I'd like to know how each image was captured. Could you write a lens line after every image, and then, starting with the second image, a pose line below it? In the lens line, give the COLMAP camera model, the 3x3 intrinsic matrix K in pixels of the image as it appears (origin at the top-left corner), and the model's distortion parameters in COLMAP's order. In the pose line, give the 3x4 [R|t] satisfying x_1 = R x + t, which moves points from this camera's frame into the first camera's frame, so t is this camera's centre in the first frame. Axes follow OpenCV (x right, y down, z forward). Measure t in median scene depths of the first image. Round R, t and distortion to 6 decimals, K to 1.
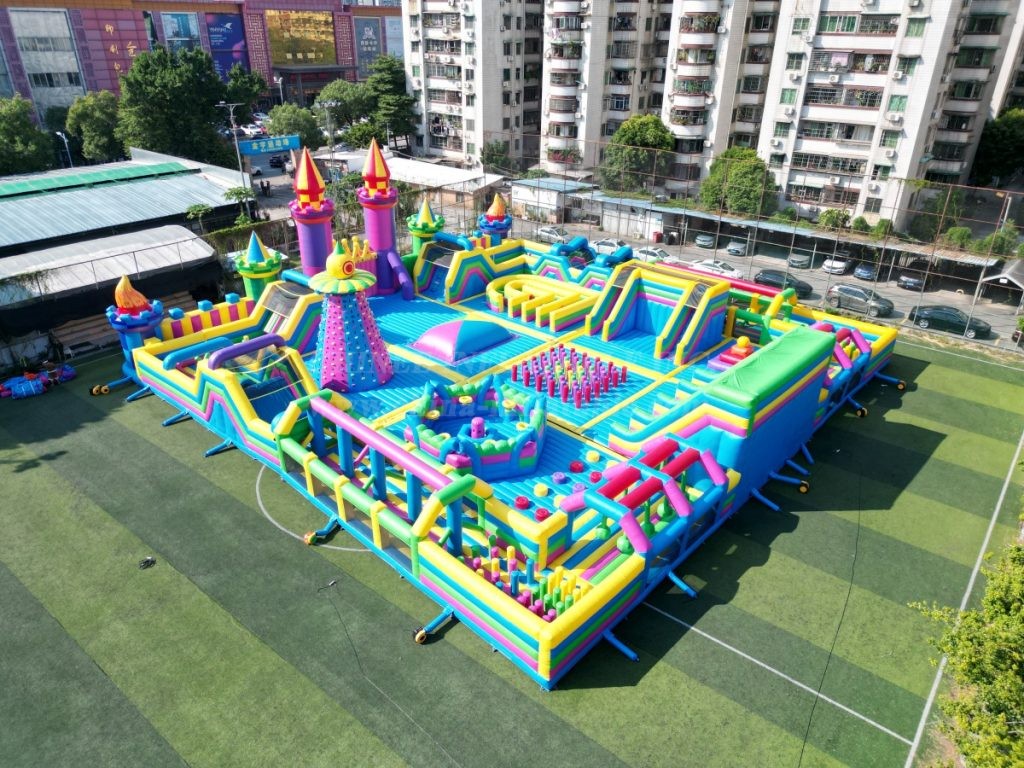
lens RADIAL K [[721.5, 0, 512.0], [0, 721.5, 384.0], [0, 0, 1]] dist [0.016656, -0.009099]
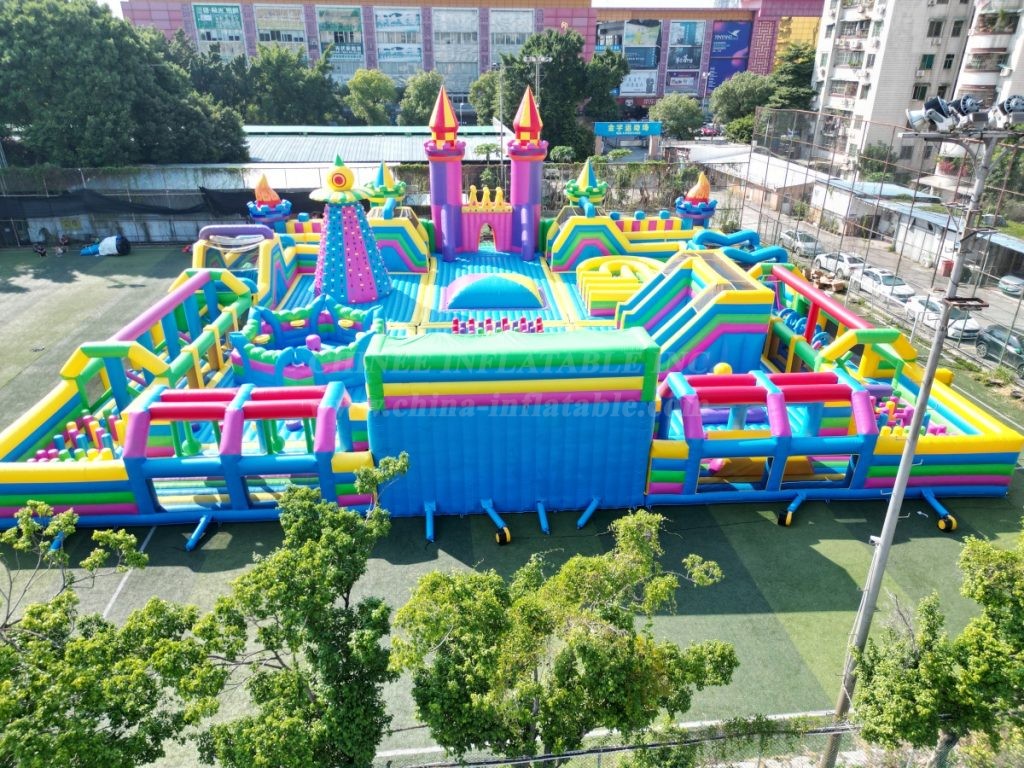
lens RADIAL K [[724.6, 0, 496.2], [0, 724.6, 382.9], [0, 0, 1]] dist [-0.000679, -0.003190]
pose [[0.698207, 0.285609, -0.656456, 0.304389], [-0.312885, 0.946499, 0.079015, -0.017615], [0.643902, 0.150226, 0.750214, 0.183134]]
